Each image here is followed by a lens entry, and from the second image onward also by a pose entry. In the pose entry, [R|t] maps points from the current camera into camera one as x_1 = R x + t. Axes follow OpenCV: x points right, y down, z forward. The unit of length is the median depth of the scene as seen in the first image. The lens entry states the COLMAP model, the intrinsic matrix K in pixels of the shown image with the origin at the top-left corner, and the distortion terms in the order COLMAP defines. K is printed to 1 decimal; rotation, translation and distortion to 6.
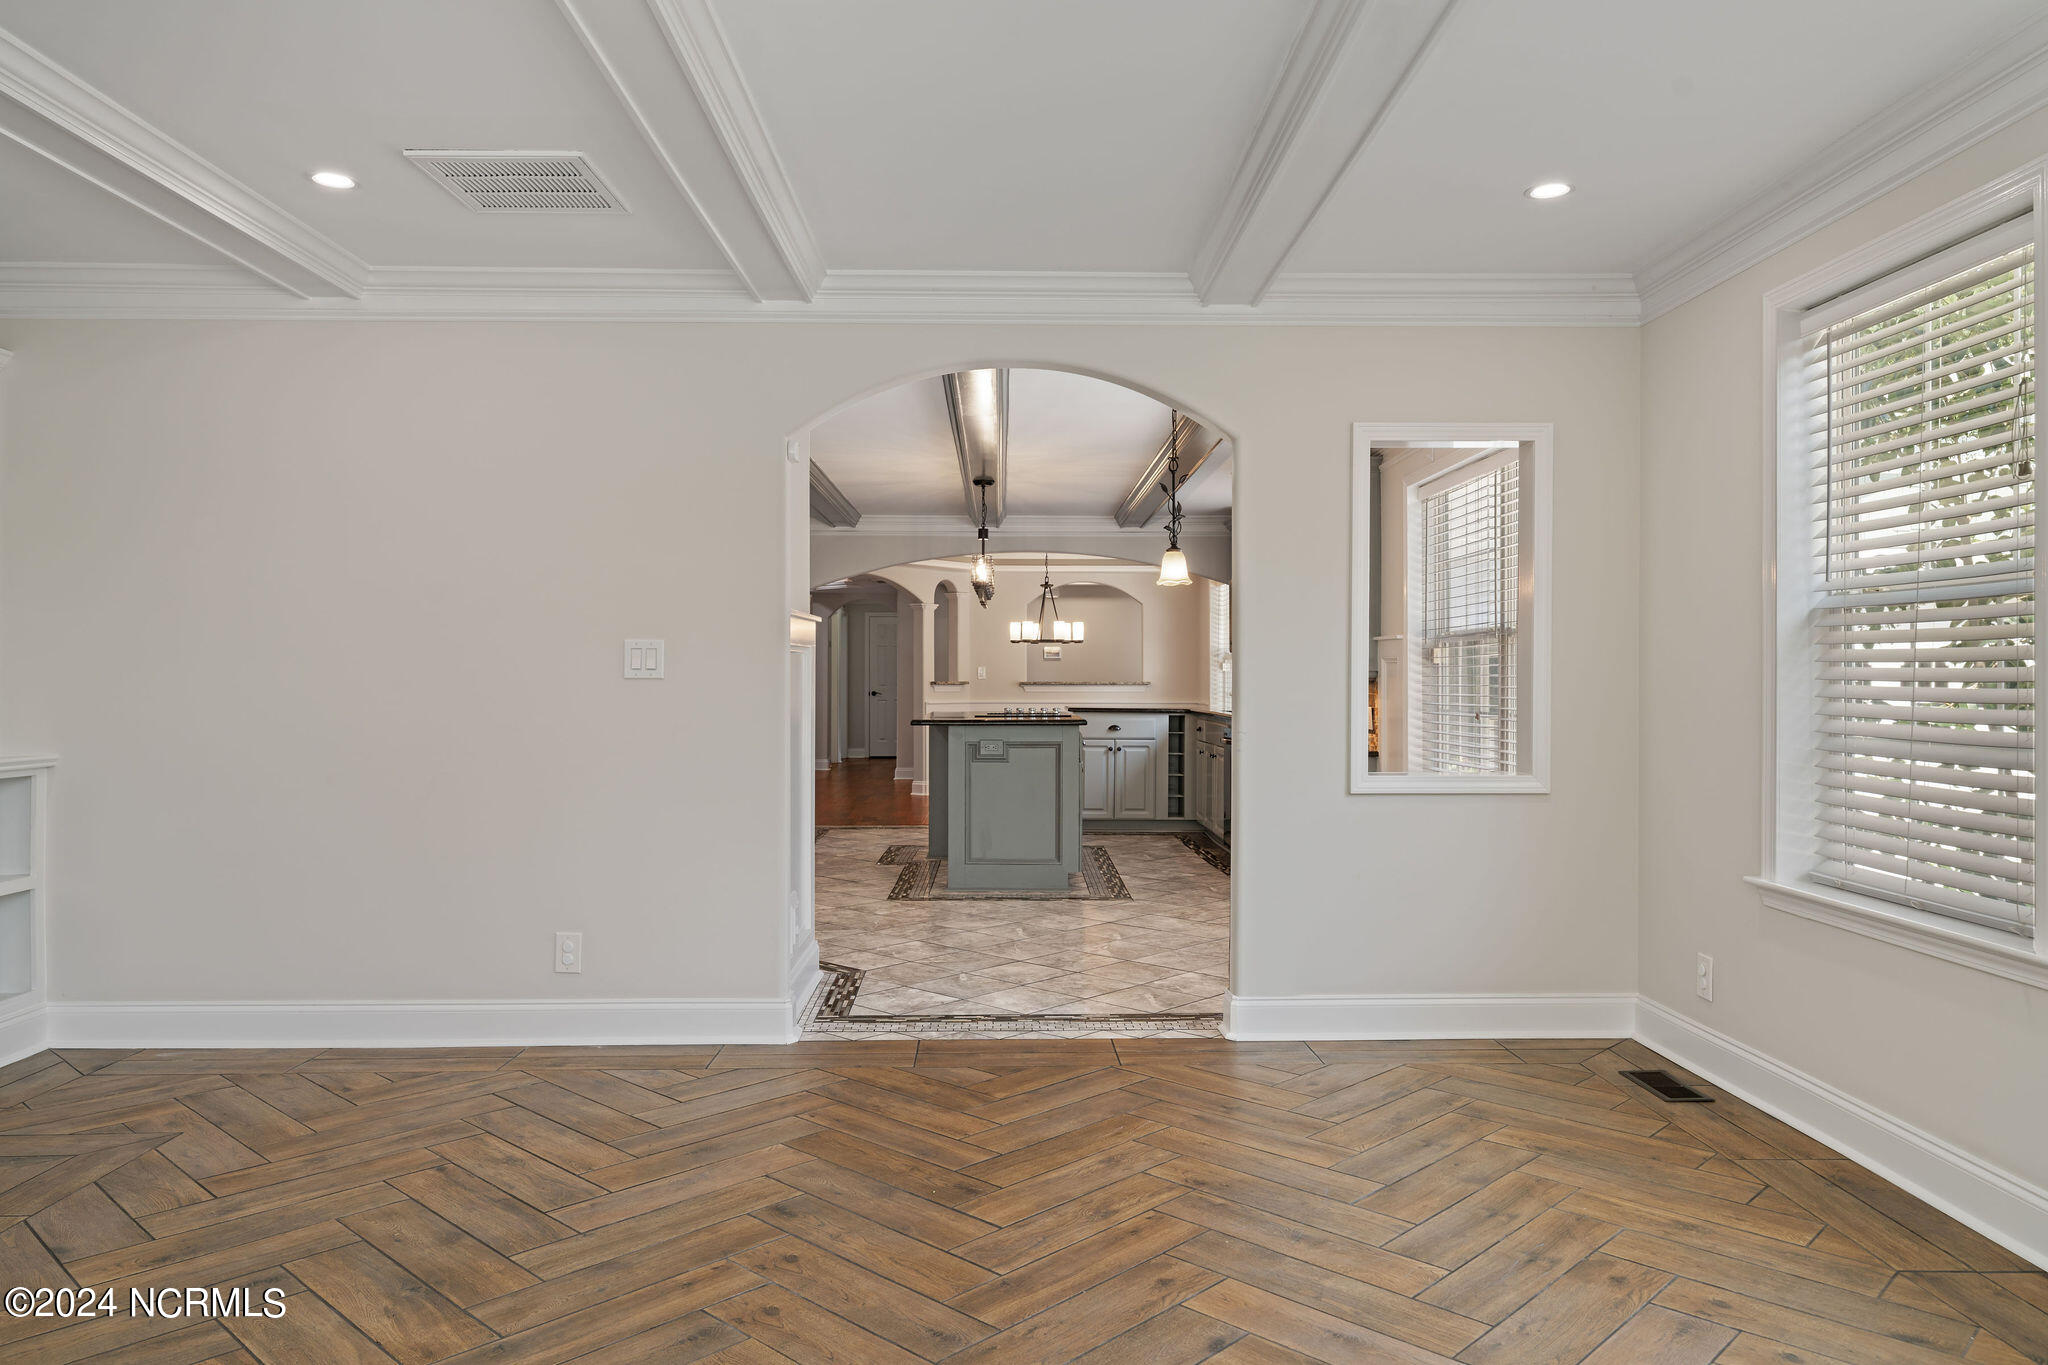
lens RADIAL K [[1382.0, 0, 1026.2], [0, 1382.0, 654.7], [0, 0, 1]] dist [0.005304, 0.000426]
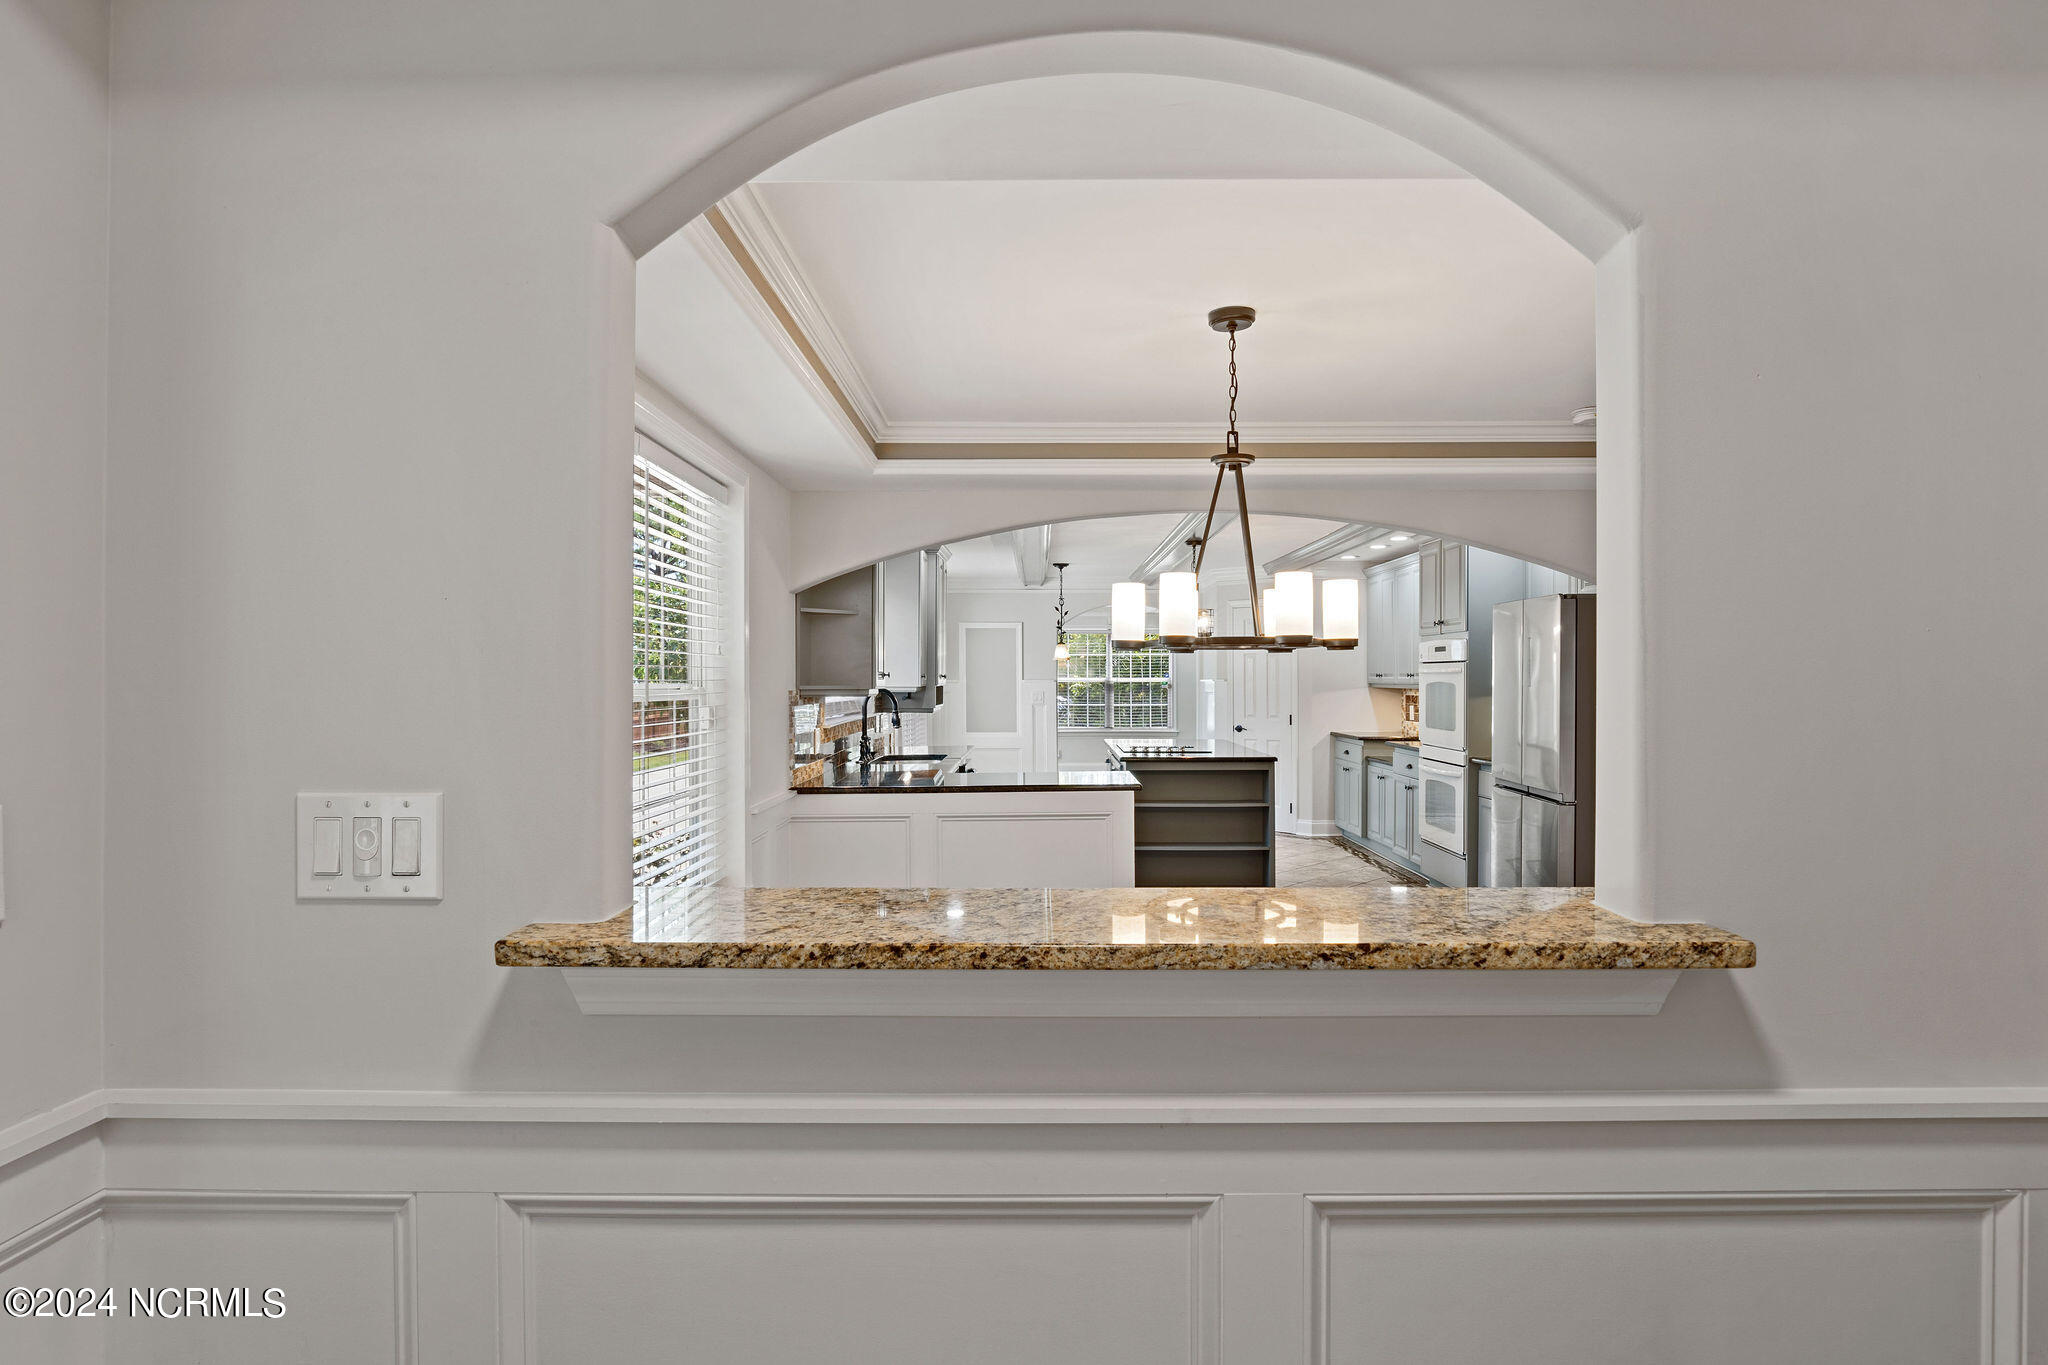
lens RADIAL K [[1075.9, 0, 1029.2], [0, 1075.9, 691.7], [0, 0, 1]] dist [-0.000297, -0.000104]
pose [[-0.999680, 0.001502, 0.025250, 0.054774], [0.001357, 0.999982, -0.005760, 0.001844], [-0.025258, -0.005724, -0.999665, 1.253107]]
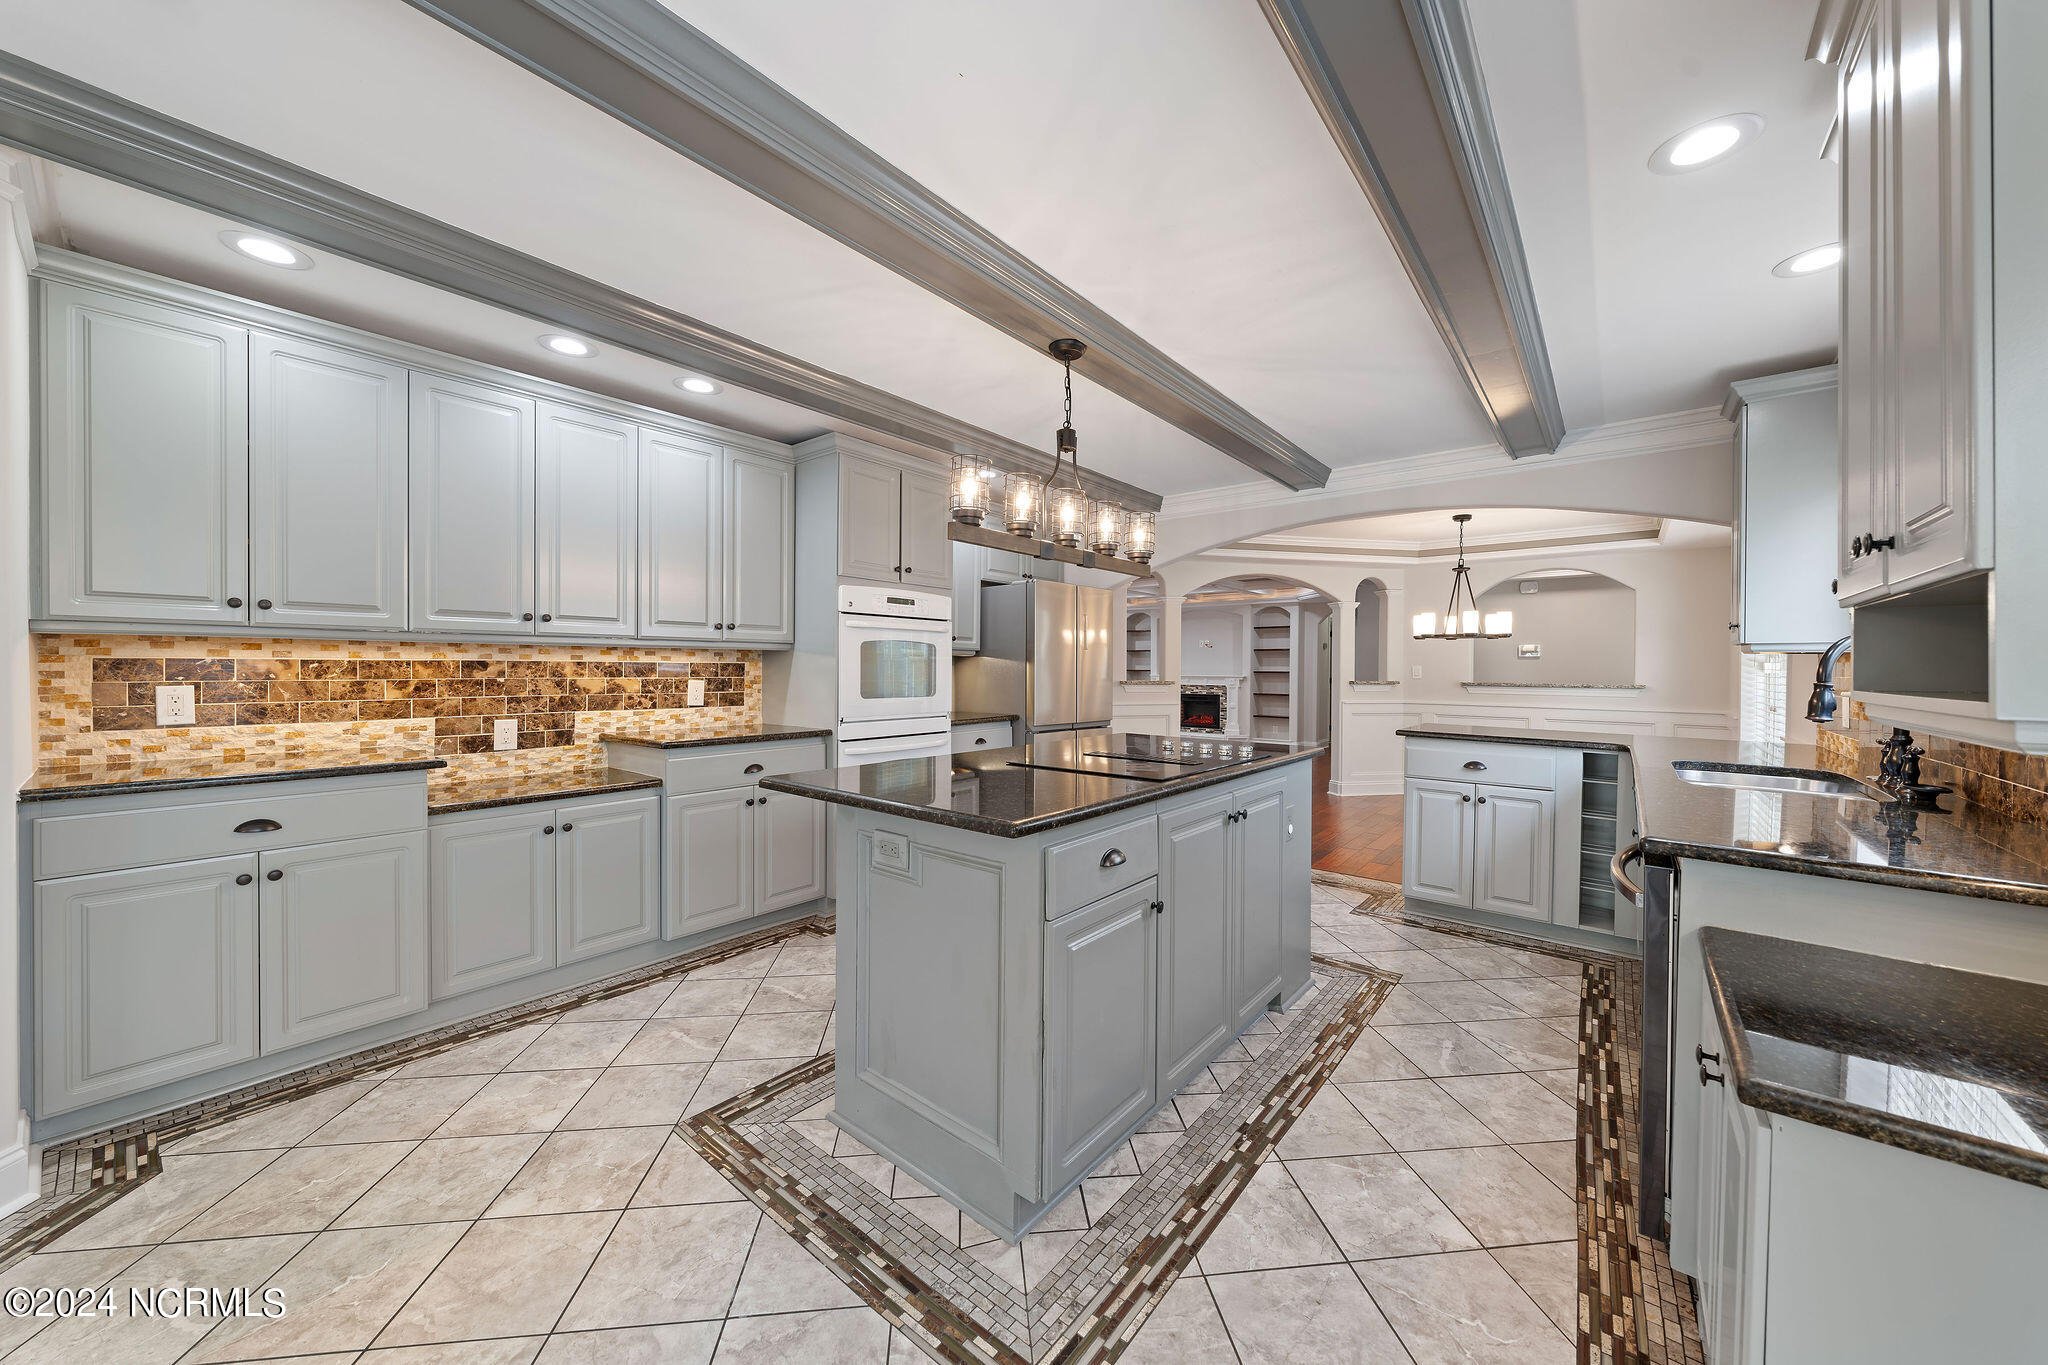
lens RADIAL K [[728.8, 0, 1031.6], [0, 728.8, 670.9], [0, 0, 1]] dist [-0.001246, -0.000112]
pose [[0.766384, 0.007061, -0.642344, 0.100332], [0.006193, 0.999812, 0.018380, 0.001552], [0.642353, -0.018065, 0.766196, 0.501489]]
